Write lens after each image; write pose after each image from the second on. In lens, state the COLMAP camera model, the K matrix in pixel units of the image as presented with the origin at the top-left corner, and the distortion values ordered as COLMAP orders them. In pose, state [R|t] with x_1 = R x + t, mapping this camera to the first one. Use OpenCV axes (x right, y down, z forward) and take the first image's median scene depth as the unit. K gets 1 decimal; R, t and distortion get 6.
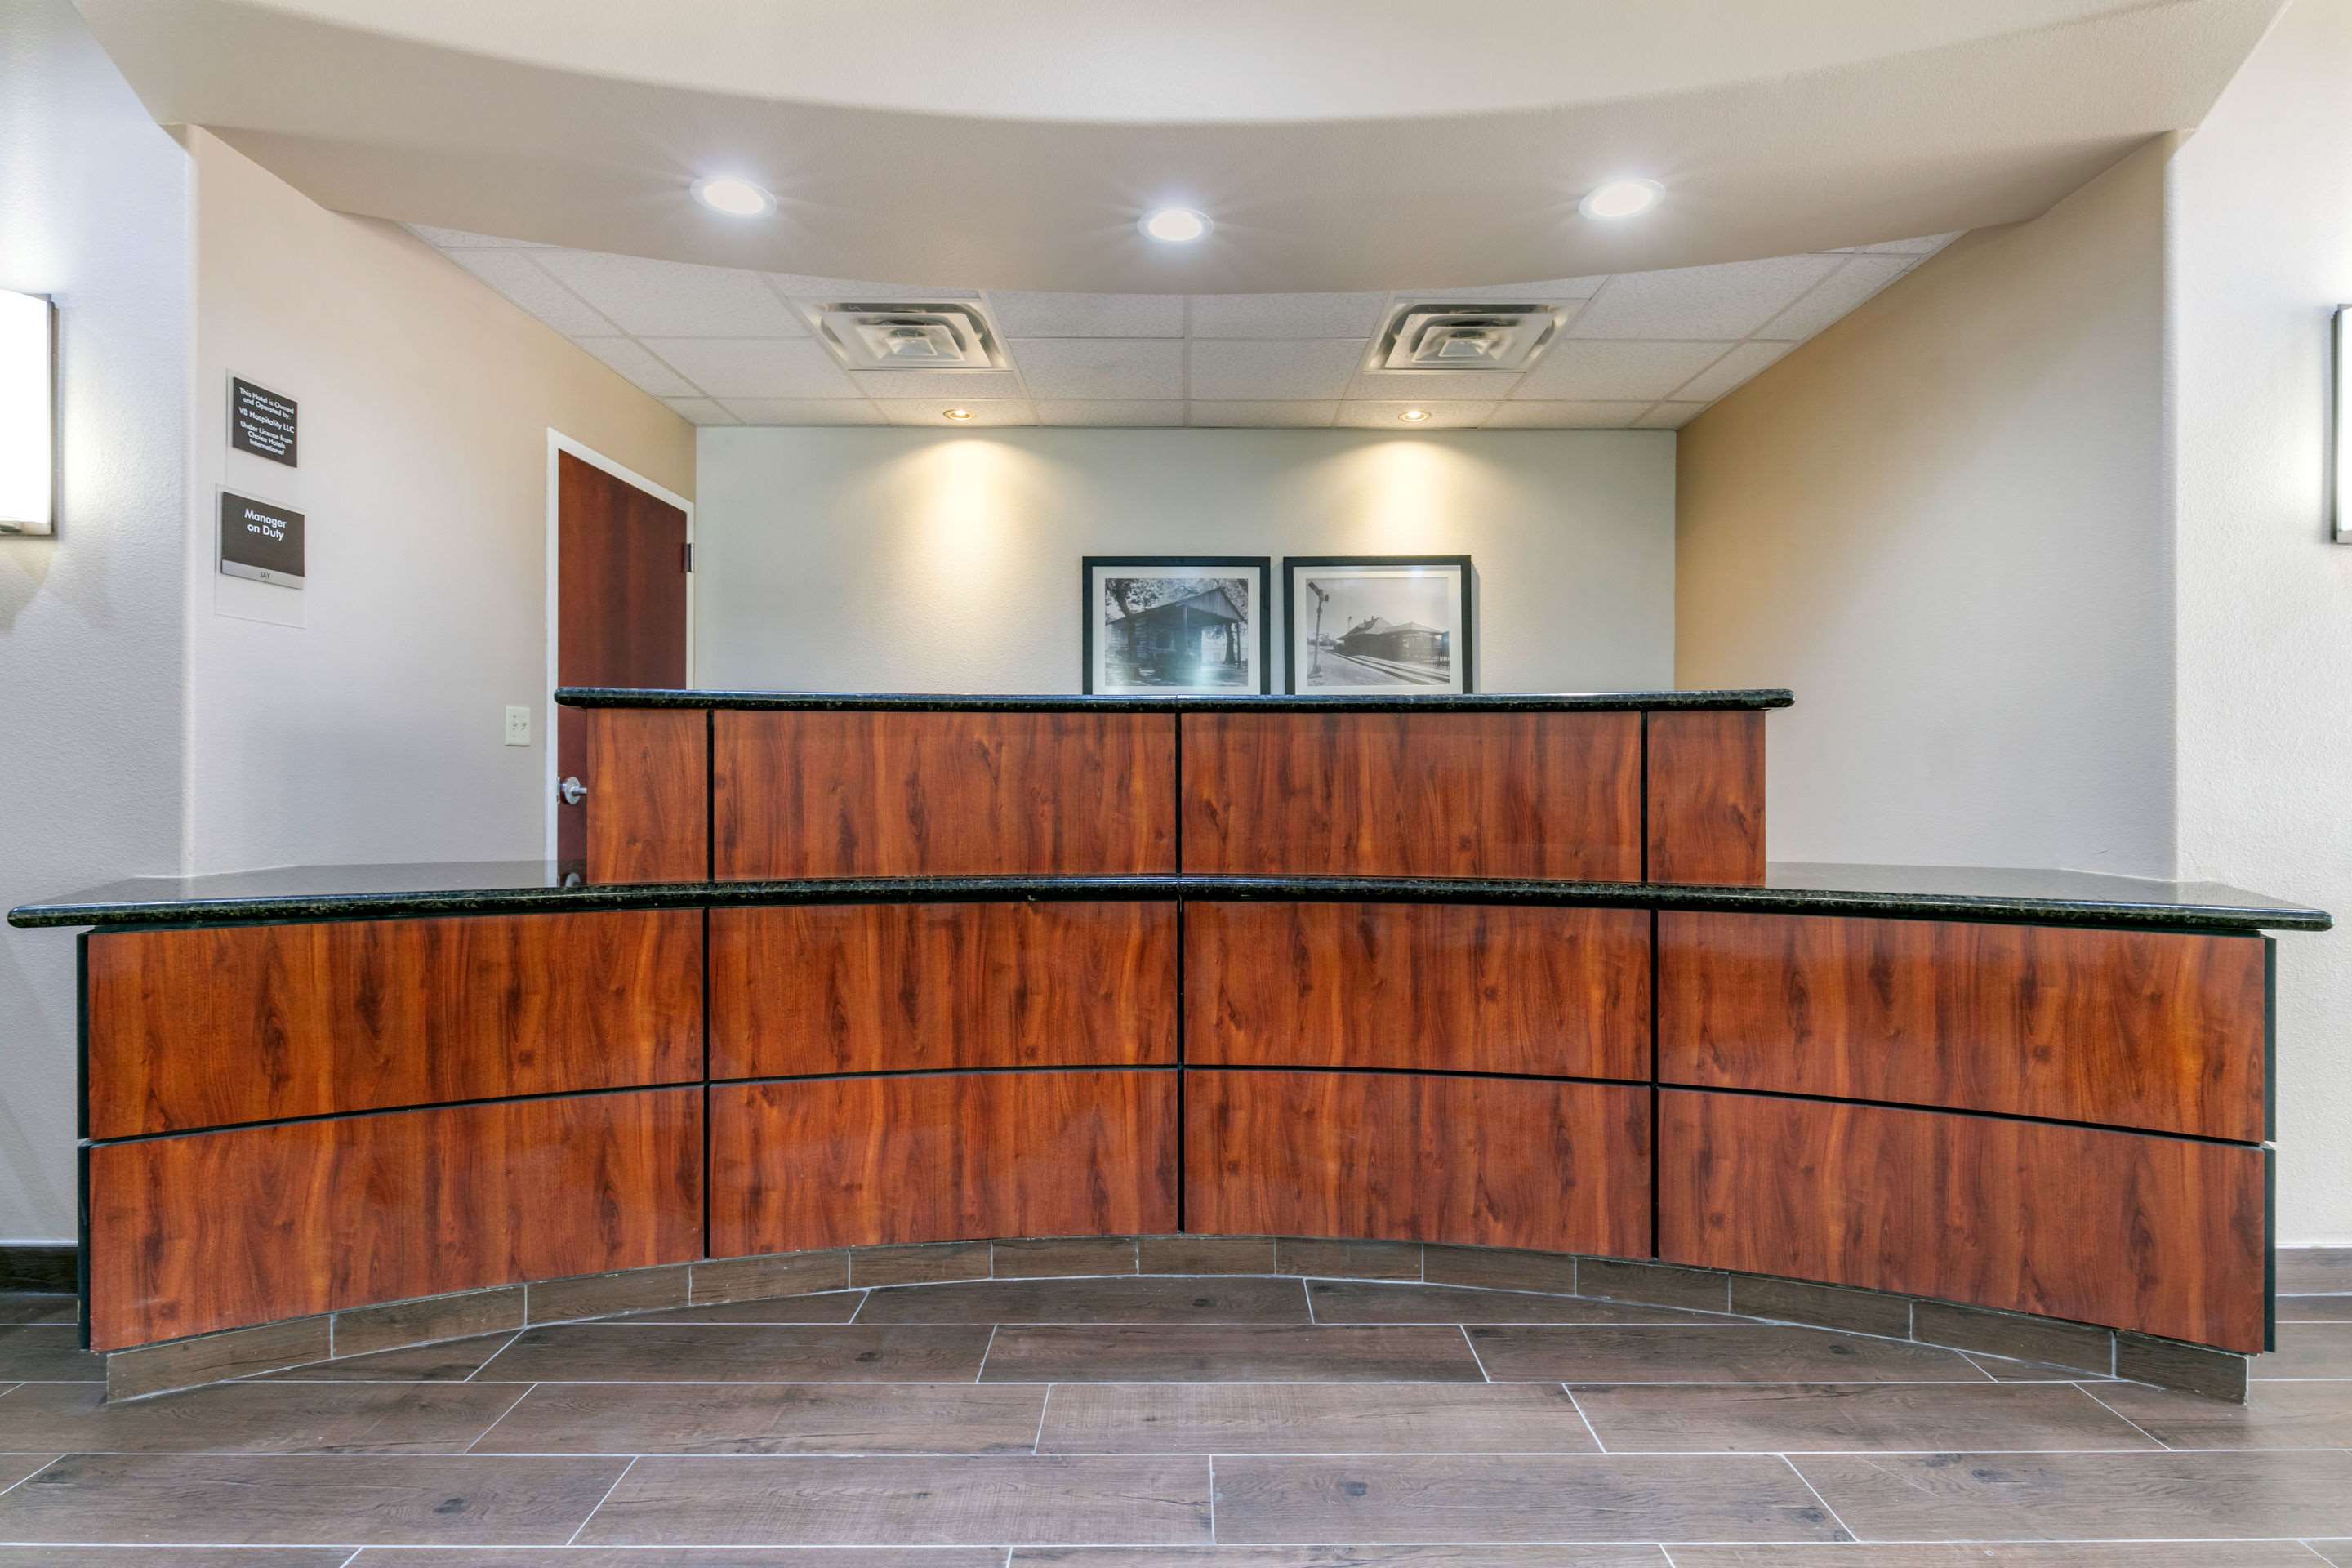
lens RADIAL K [[1091.7, 0, 1177.4], [0, 1091.7, 770.2], [0, 0, 1]] dist [-0.001513, -0.000477]
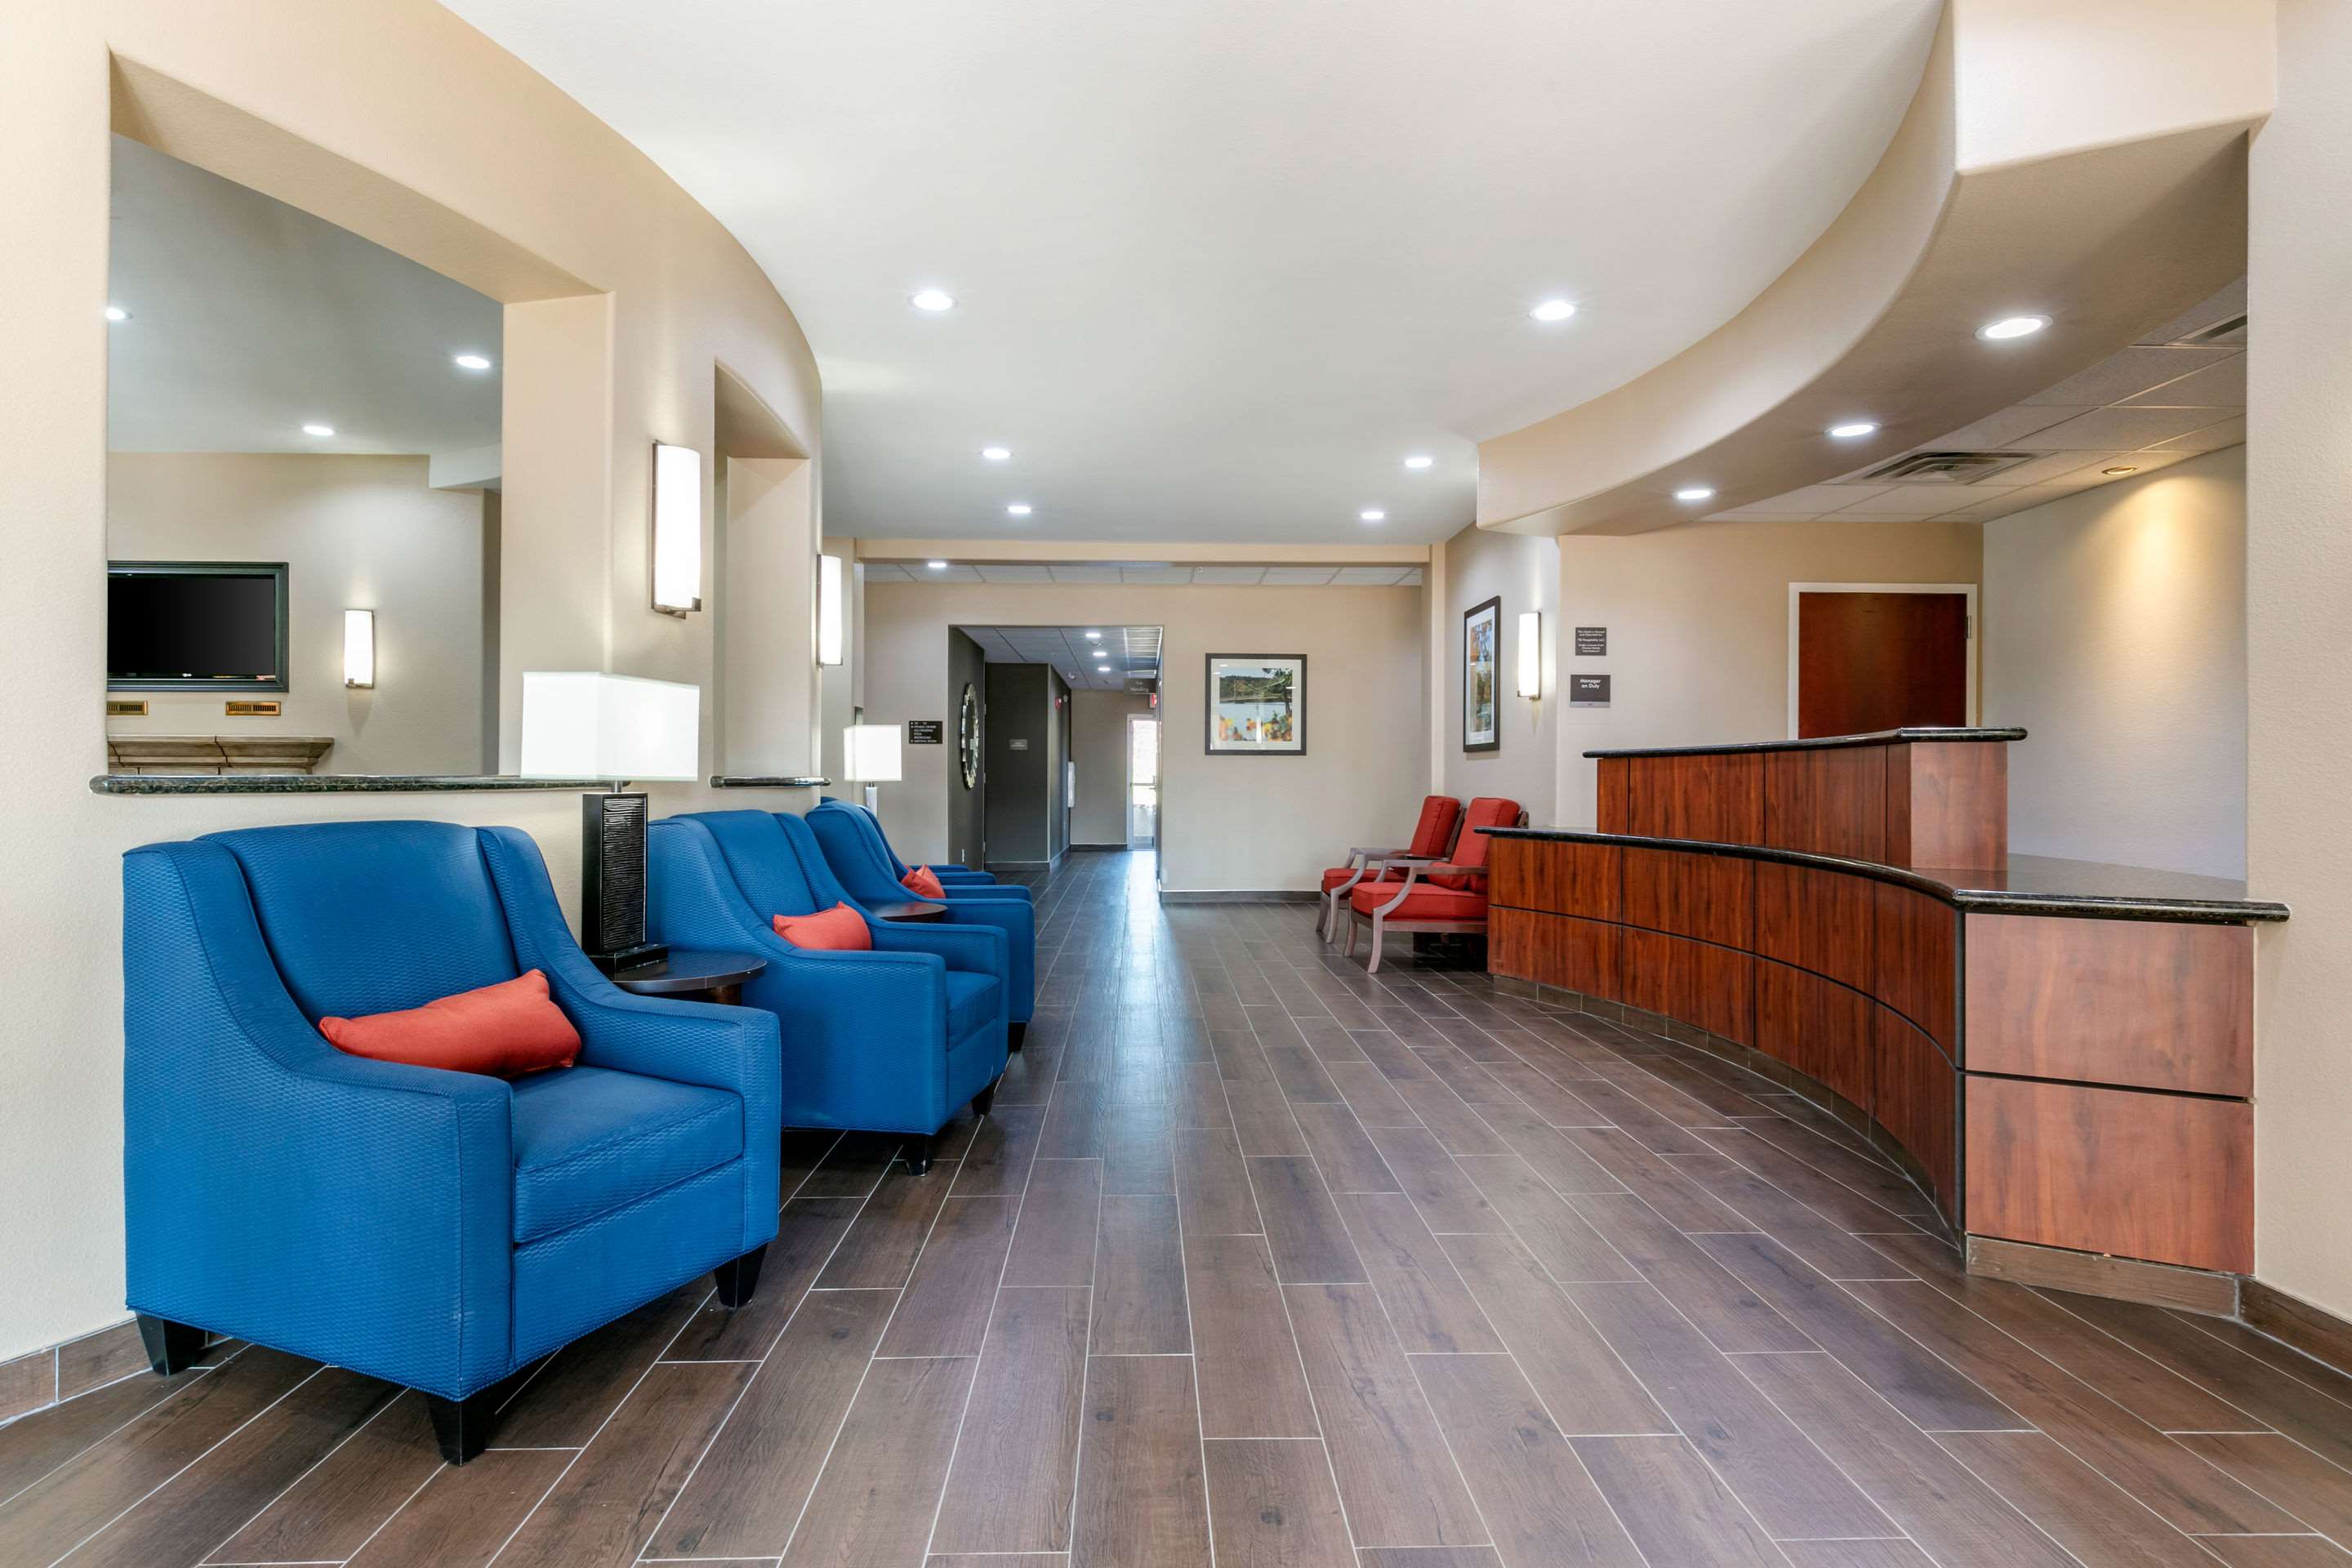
lens RADIAL K [[1091.7, 0, 1171.8], [0, 1091.7, 785.1], [0, 0, 1]] dist [-0.001513, -0.000477]
pose [[0.030787, 0.002904, -0.999522, 1.741025], [-0.010468, 0.999942, 0.002583, 0.004193], [0.999471, 0.010384, 0.030816, 0.001457]]
